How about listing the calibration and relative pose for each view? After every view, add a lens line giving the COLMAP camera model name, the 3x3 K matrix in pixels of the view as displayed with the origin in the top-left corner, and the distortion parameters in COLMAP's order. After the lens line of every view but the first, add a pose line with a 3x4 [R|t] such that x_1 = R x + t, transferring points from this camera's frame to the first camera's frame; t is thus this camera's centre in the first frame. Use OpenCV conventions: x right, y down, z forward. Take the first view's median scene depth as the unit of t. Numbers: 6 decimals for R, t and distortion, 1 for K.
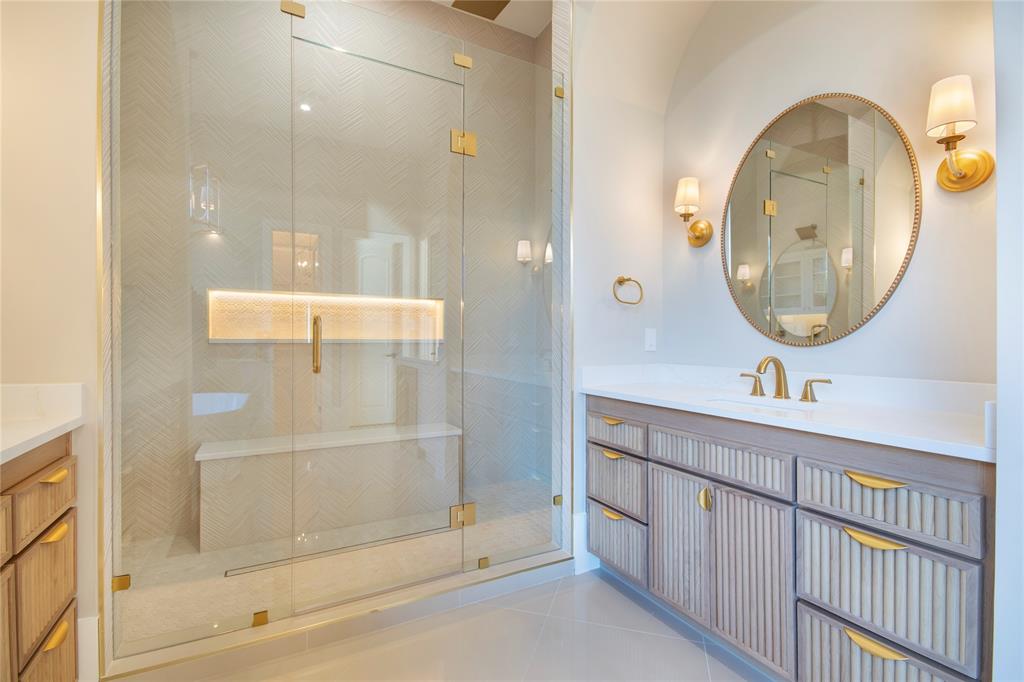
lens RADIAL K [[461.6, 0, 522.1], [0, 461.6, 339.2], [0, 0, 1]] dist [-0.000729, -0.002488]
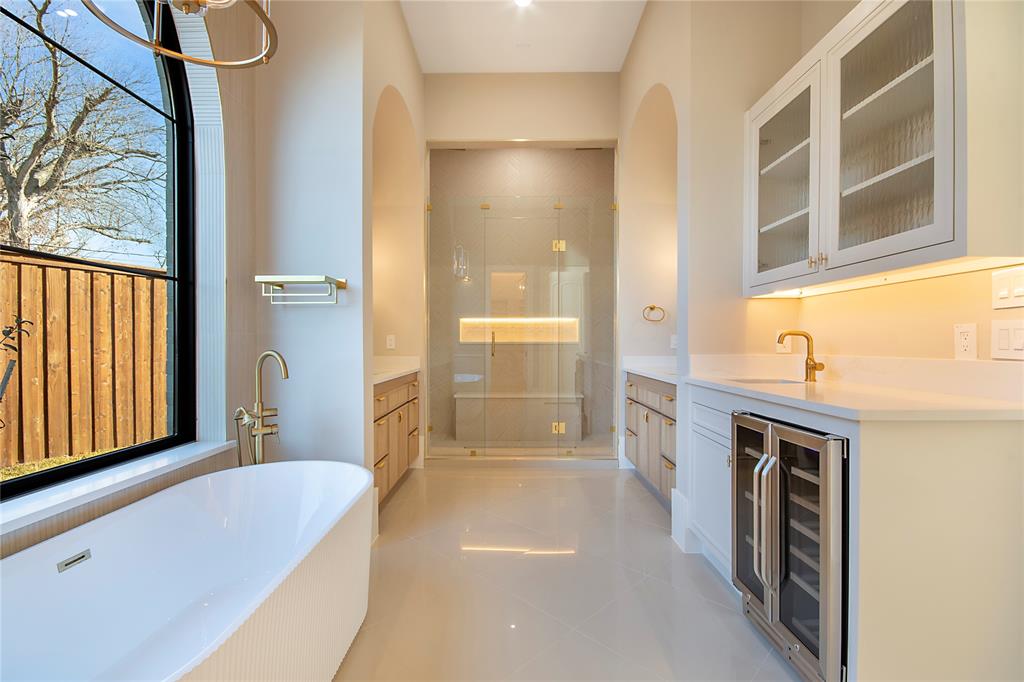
lens RADIAL K [[461.6, 0, 507.8], [0, 461.6, 344.4], [0, 0, 1]] dist [-0.000729, -0.002488]
pose [[0.864591, -0.000610, -0.502477, 0.621272], [0.002530, 0.999992, 0.003139, 0.003943], [0.502471, -0.003986, 0.864585, -0.774822]]
